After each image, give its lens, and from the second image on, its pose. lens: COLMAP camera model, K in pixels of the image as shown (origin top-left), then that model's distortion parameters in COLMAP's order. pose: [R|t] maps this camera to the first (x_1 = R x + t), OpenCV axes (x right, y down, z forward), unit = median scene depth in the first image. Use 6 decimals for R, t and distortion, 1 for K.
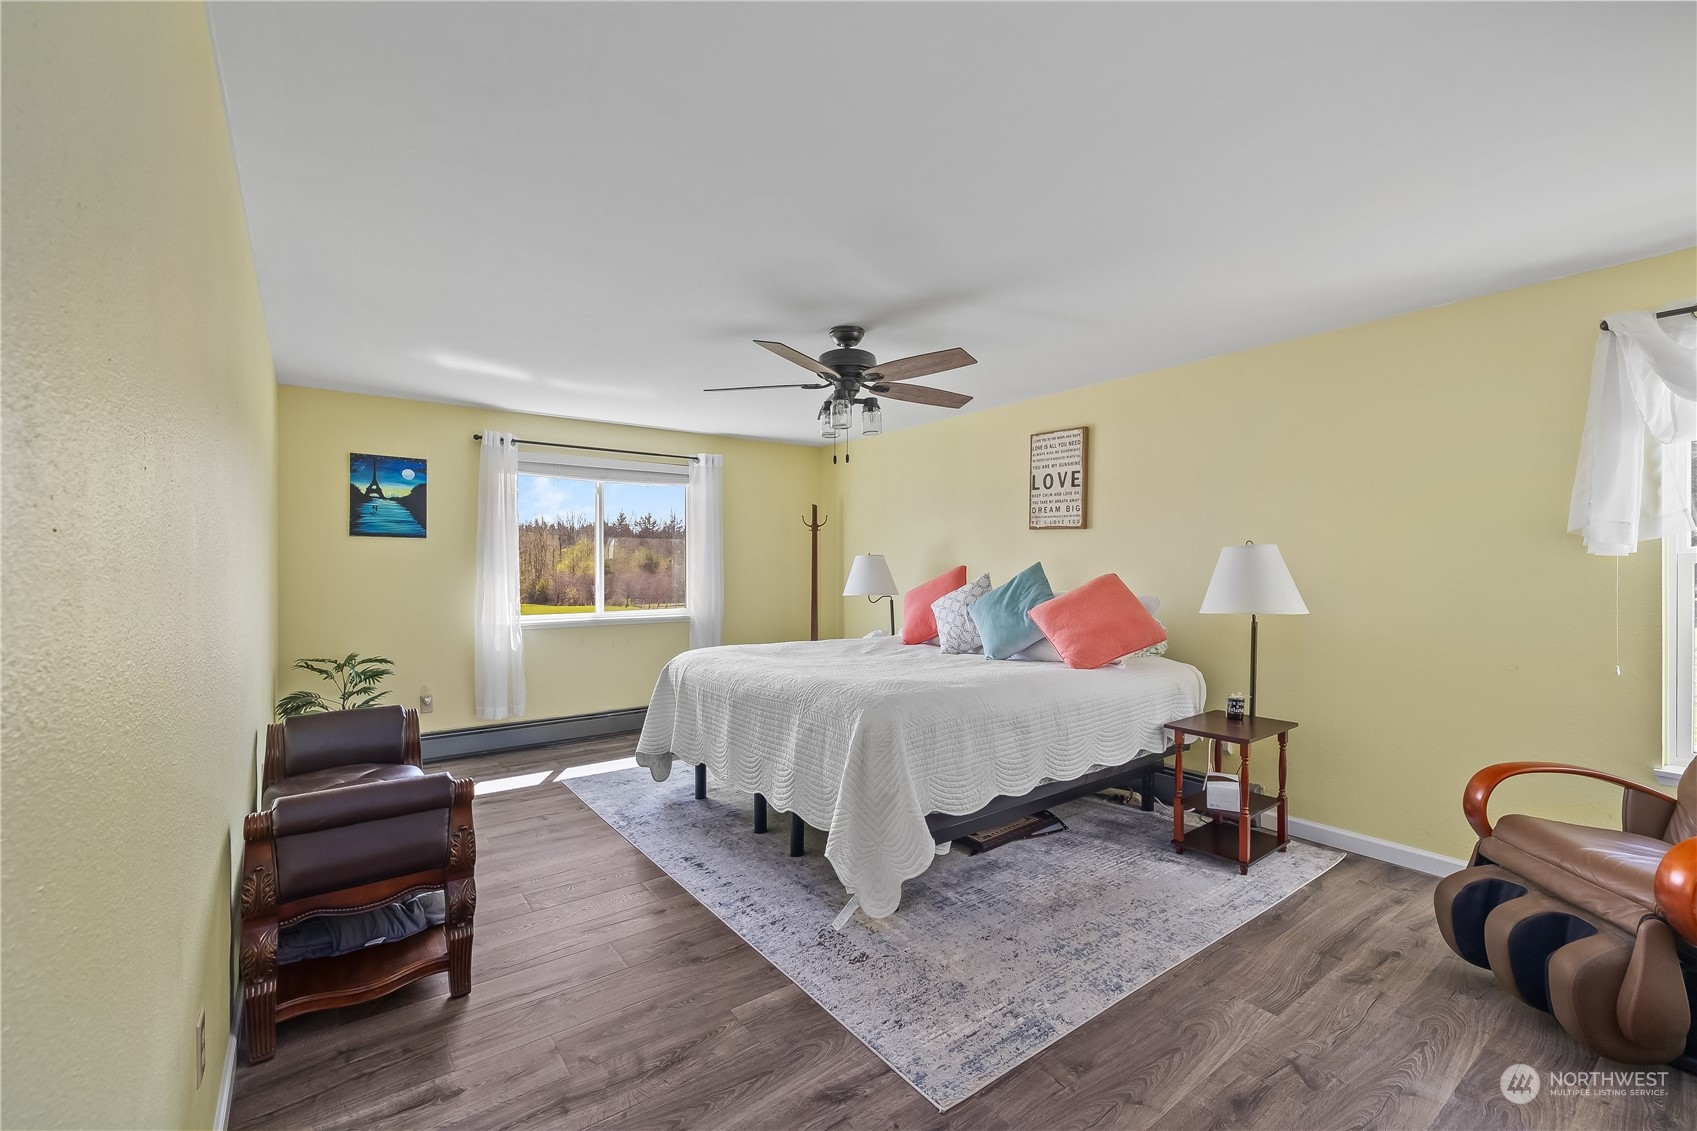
lens RADIAL K [[726.8, 0, 848.5], [0, 726.8, 565.5], [0, 0, 1]] dist [0.068420, 0.000011]
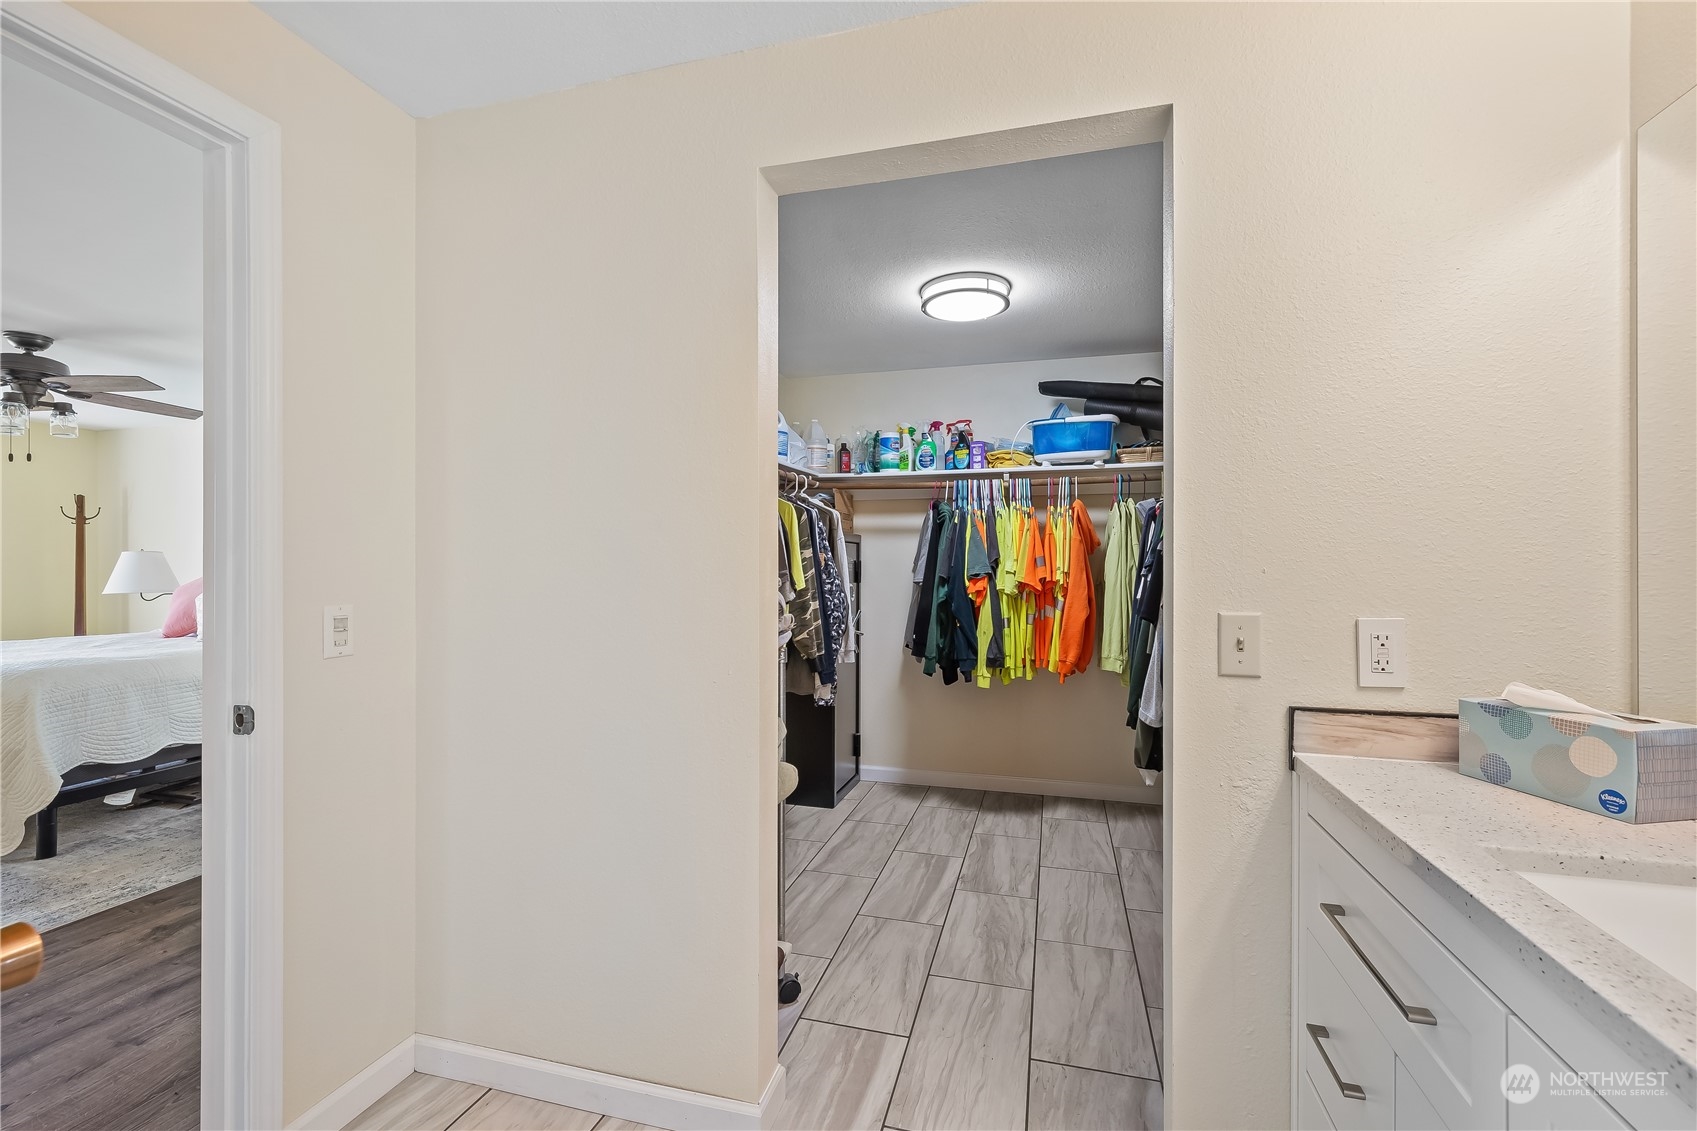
lens RADIAL K [[737.3, 0, 848.5], [0, 737.3, 565.5], [0, 0, 1]] dist [0.000998, 0.000213]
pose [[0.798957, 0.000376, 0.601388, 0.301952], [0.001316, 0.999996, -0.002374, 0.012870], [-0.601387, 0.002688, 0.798954, -0.559177]]
